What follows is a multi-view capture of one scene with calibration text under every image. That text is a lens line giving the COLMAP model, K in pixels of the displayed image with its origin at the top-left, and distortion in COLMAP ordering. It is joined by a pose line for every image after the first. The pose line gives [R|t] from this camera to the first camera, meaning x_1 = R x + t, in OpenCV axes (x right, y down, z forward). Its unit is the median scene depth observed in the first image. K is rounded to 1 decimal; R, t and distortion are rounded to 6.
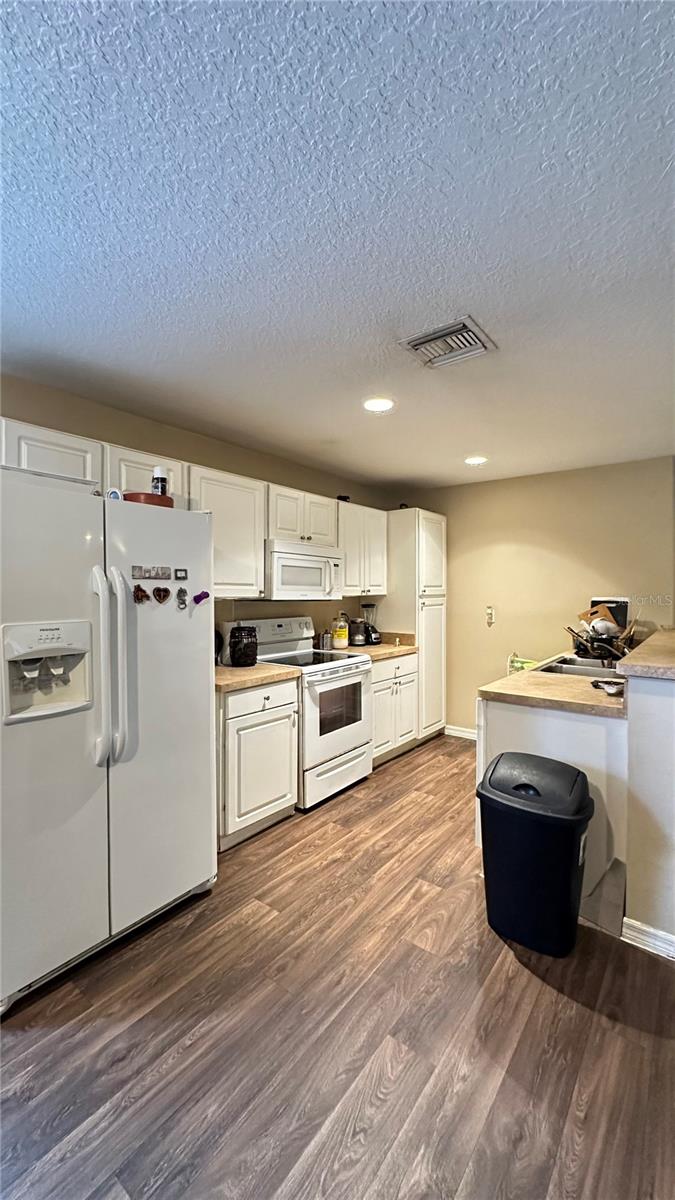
lens RADIAL K [[483.0, 0, 337.5], [0, 483.0, 600.0], [0, 0, 1]] dist [0.000569, 0.000165]
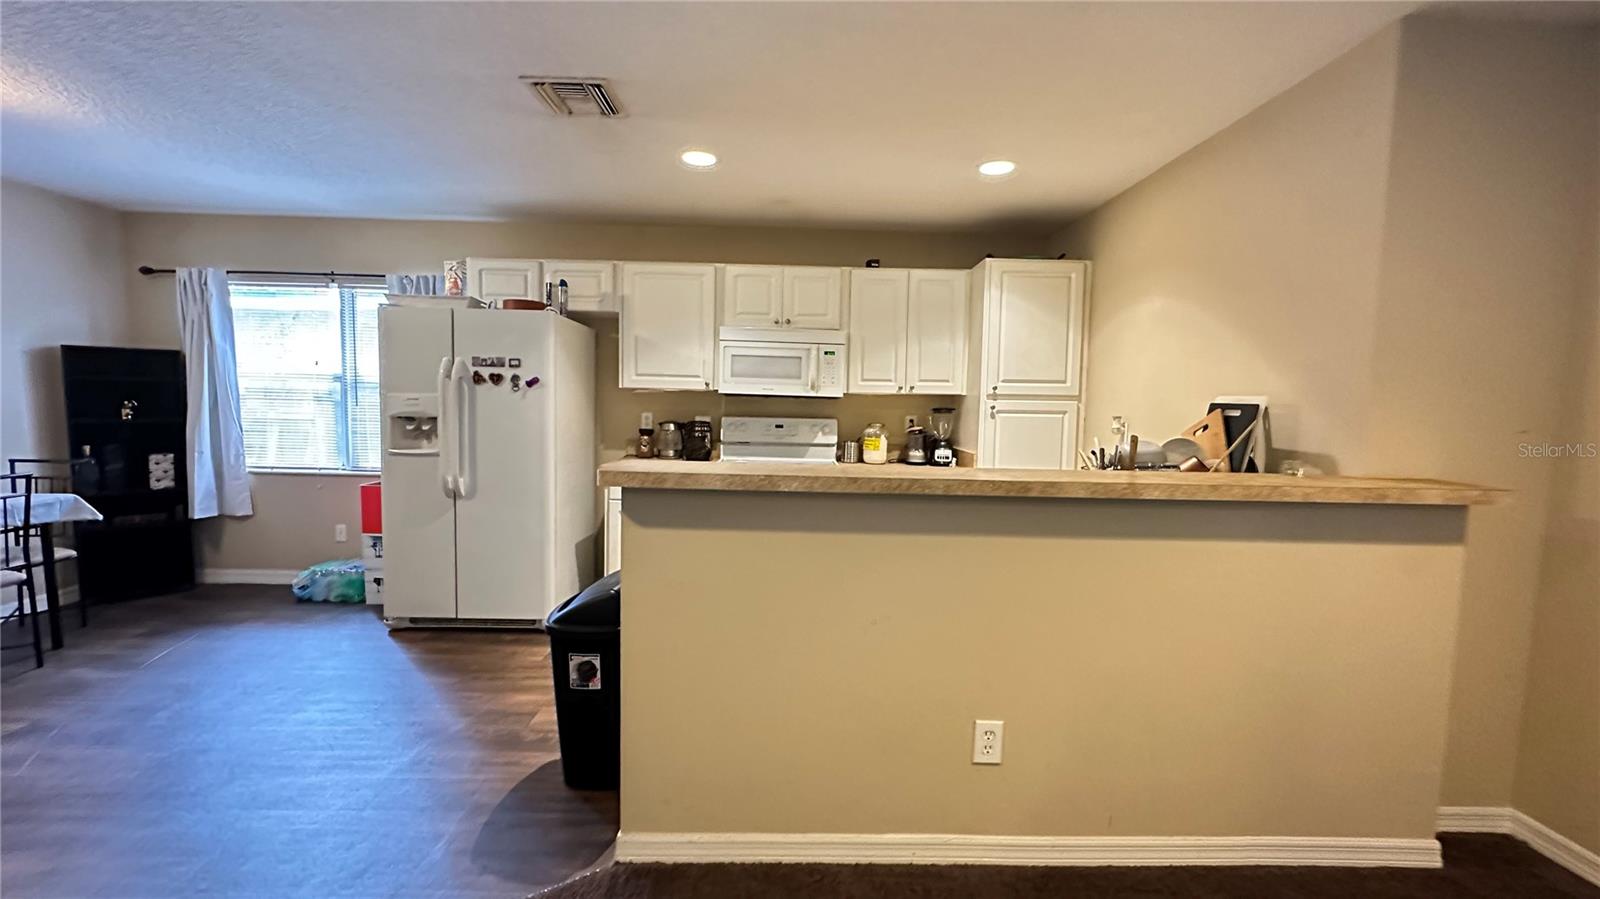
lens RADIAL K [[644.1, 0, 800.0], [0, 644.1, 449.5], [0, 0, 1]] dist [0.000569, 0.000165]
pose [[0.621246, 0.069955, -0.780487, 0.830154], [-0.035942, 0.997503, 0.060797, 0.024159], [0.782791, -0.009718, 0.622209, 0.316712]]
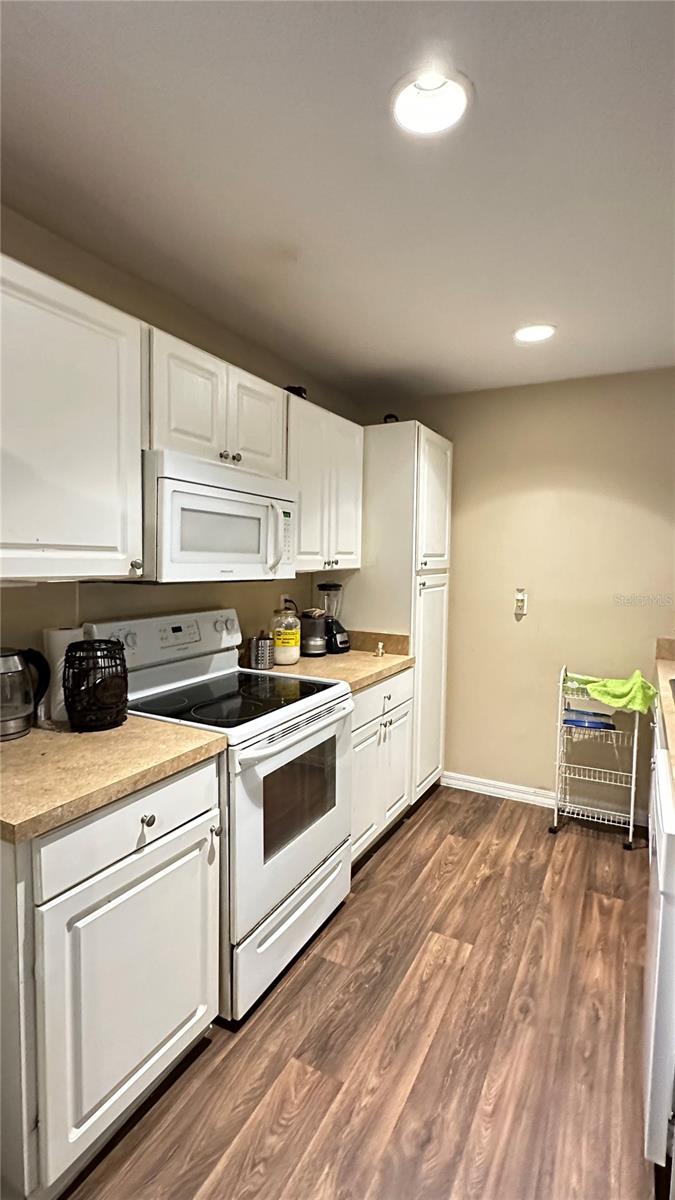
lens RADIAL K [[570.0, 0, 337.5], [0, 570.0, 600.0], [0, 0, 1]] dist [-0.000549, -0.000377]
pose [[0.986863, 0.001802, 0.161550, -0.049413], [-0.011192, 0.998298, 0.057234, -0.014923], [-0.161171, -0.058290, 0.985204, 0.383190]]
